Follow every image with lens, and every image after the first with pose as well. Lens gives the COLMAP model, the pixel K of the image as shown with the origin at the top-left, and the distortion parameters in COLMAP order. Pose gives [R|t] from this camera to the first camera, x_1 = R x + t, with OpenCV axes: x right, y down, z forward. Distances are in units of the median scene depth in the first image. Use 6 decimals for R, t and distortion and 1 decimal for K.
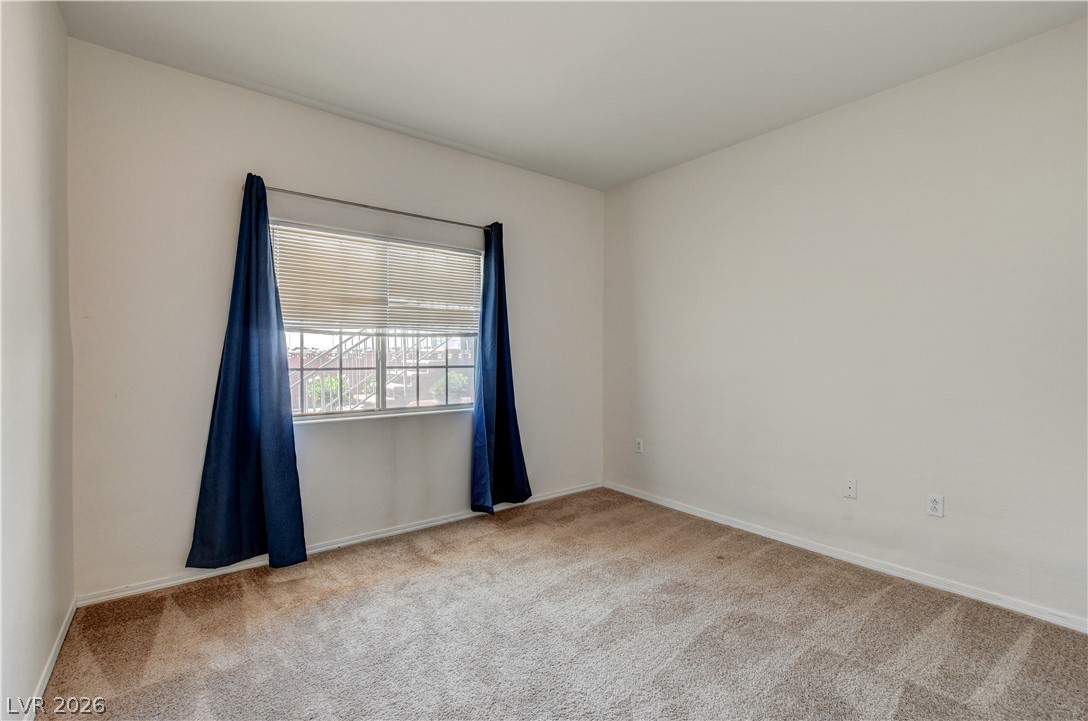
lens RADIAL K [[479.4, 0, 544.7], [0, 479.4, 355.5], [0, 0, 1]] dist [-0.020376, 0.000544]
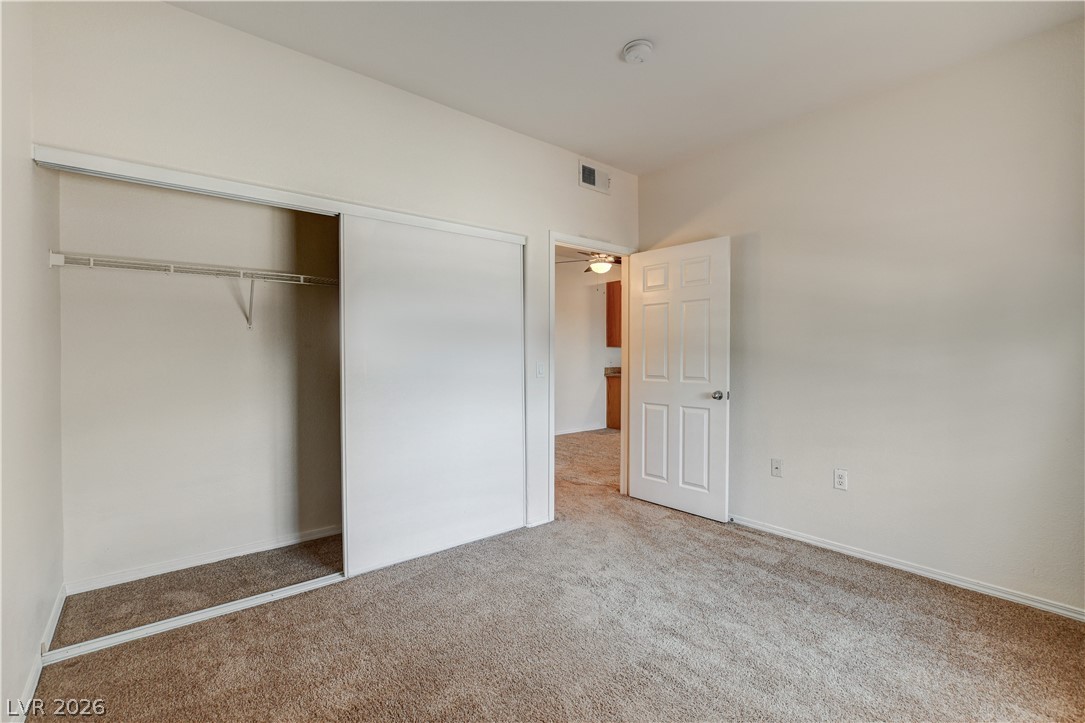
lens RADIAL K [[482.8, 0, 542.8], [0, 482.8, 356.8], [0, 0, 1]] dist [-0.019190, 0.000632]
pose [[-0.999396, -0.003317, -0.034585, 0.228329], [-0.003365, 0.999993, 0.001352, 0.007033], [0.034581, 0.001468, -0.999401, 1.359476]]
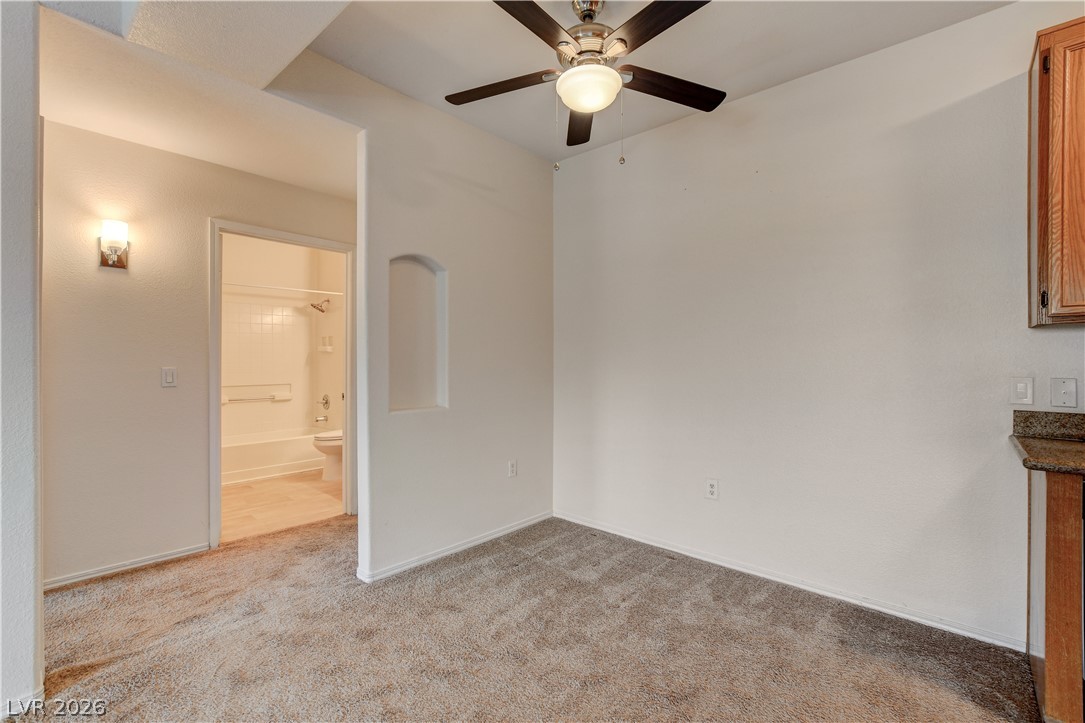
lens RADIAL K [[473.5, 0, 544.3], [0, 473.5, 358.3], [0, 0, 1]] dist [-0.024751, 0.009516]
pose [[-0.178466, -0.001778, 0.983945, -0.800099], [-0.003270, 0.999994, 0.001213, -0.003935], [-0.983941, -0.003001, -0.178470, -0.672506]]
